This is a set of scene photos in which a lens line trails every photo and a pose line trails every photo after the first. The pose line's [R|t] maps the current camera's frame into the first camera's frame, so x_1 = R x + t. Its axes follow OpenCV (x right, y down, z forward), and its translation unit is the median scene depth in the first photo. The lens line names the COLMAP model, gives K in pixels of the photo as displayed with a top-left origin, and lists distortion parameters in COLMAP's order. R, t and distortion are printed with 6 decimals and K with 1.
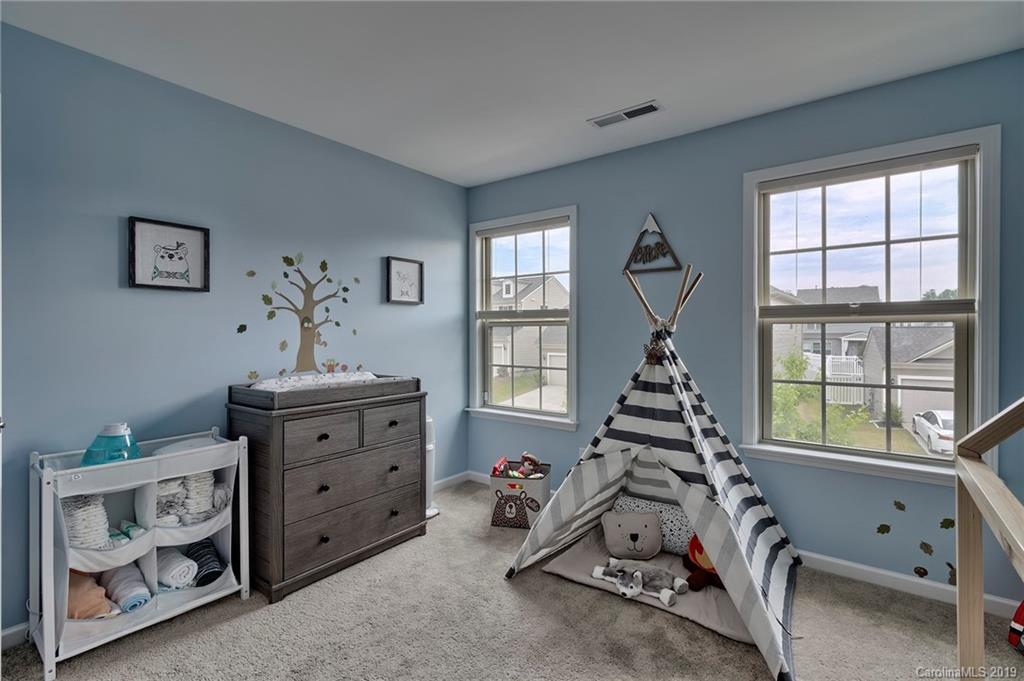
lens RADIAL K [[478.9, 0, 512.3], [0, 478.9, 336.9], [0, 0, 1]] dist [0.009252, -0.002806]
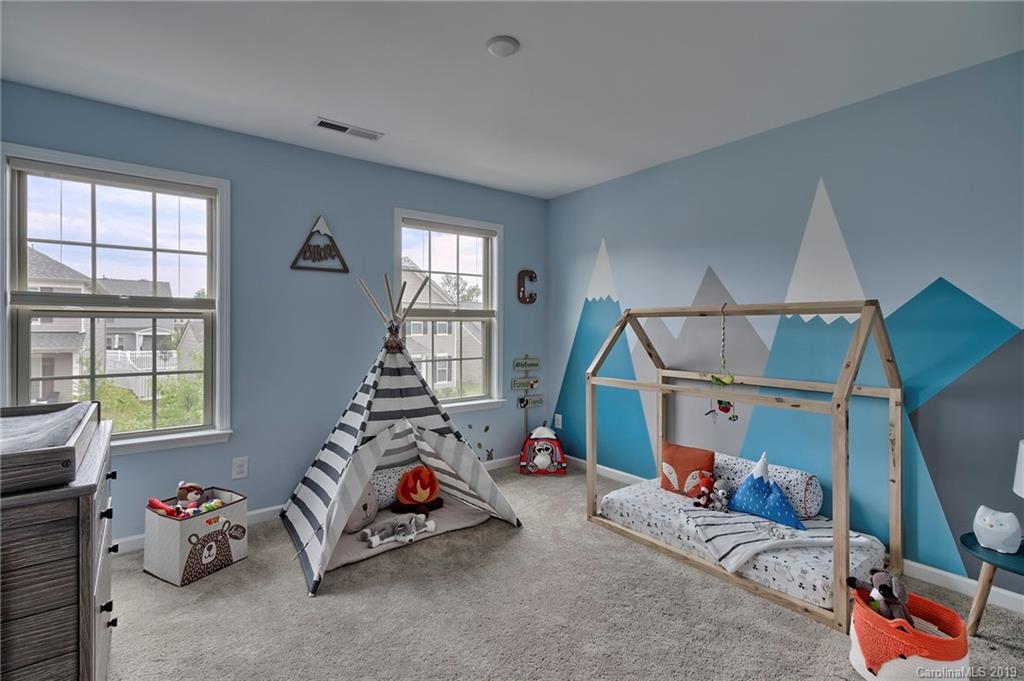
lens RADIAL K [[478.9, 0, 511.0], [0, 478.9, 326.9], [0, 0, 1]] dist [0.009252, -0.002806]
pose [[0.252128, 0.000522, 0.967694, -0.646975], [0.008000, 0.999965, -0.002624, -0.003409], [-0.967661, 0.008403, 0.252114, 0.319427]]
